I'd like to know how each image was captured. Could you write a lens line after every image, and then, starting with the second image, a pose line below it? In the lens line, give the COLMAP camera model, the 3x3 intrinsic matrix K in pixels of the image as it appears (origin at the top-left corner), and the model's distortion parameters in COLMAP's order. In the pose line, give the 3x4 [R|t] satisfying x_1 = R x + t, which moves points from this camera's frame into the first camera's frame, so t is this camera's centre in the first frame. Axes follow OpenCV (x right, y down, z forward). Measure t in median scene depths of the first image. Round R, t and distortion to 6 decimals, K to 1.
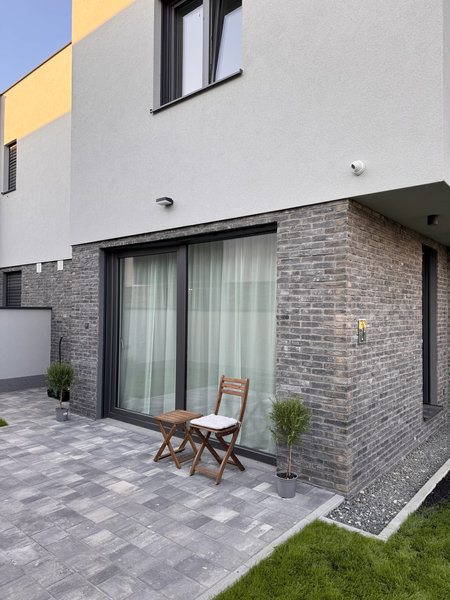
lens RADIAL K [[425.7, 0, 222.4], [0, 425.7, 298.5], [0, 0, 1]] dist [0.042491, -0.032357]
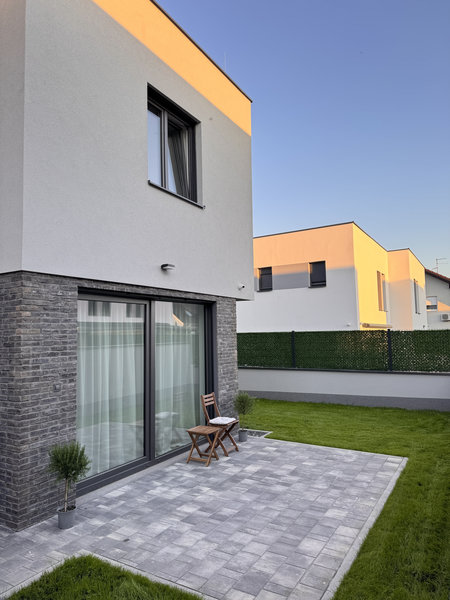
lens RADIAL K [[425.7, 0, 223.5], [0, 425.7, 301.0], [0, 0, 1]] dist [0.042491, -0.032357]
pose [[-0.168451, 0.068524, 0.983325, -1.427674], [-0.011316, 0.997381, -0.071442, -0.045303], [-0.985645, -0.023162, -0.167234, 1.098972]]
